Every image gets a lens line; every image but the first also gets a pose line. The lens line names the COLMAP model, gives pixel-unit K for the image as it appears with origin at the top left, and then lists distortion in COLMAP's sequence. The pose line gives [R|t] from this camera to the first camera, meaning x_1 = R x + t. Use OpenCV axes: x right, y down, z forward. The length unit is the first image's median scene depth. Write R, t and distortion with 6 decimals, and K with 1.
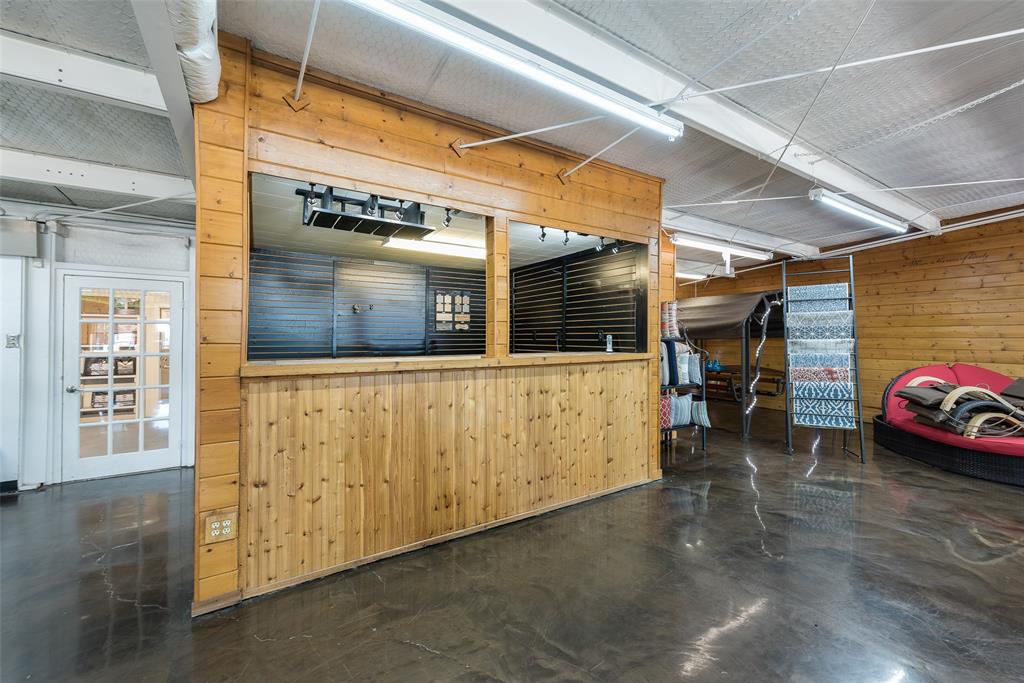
lens RADIAL K [[410.8, 0, 516.7], [0, 410.8, 332.8], [0, 0, 1]] dist [0.000654, -0.000214]
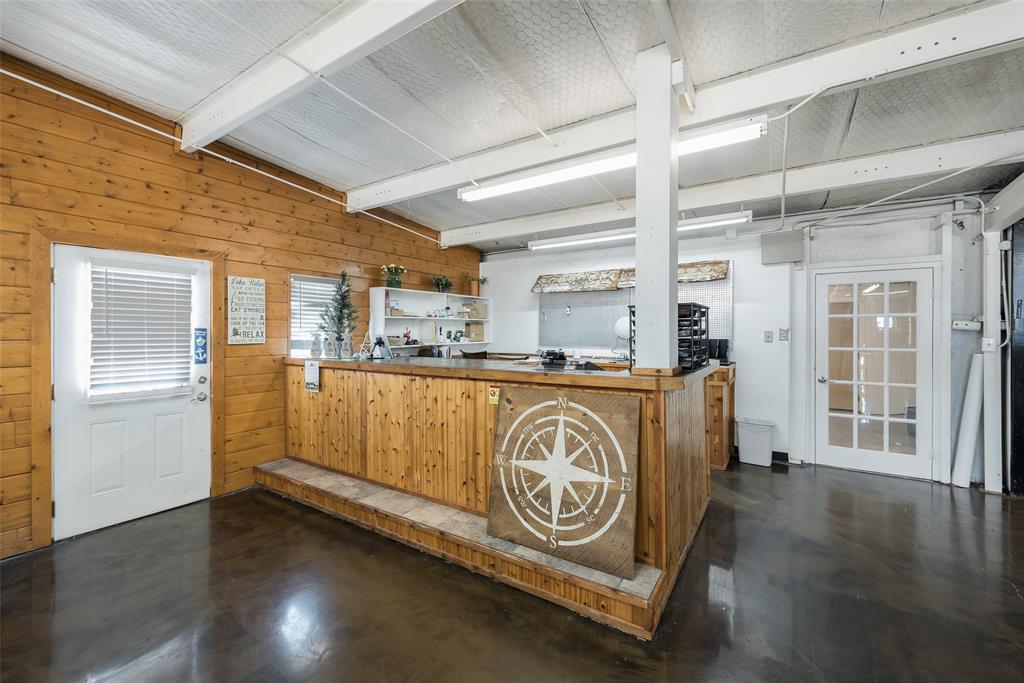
lens RADIAL K [[410.8, 0, 516.7], [0, 410.8, 332.8], [0, 0, 1]] dist [0.000654, -0.000214]
pose [[0.419553, 0.001024, -0.907730, -0.408209], [0.013260, 0.999886, 0.007256, -0.004232], [0.907634, -0.015081, 0.419491, -0.166654]]
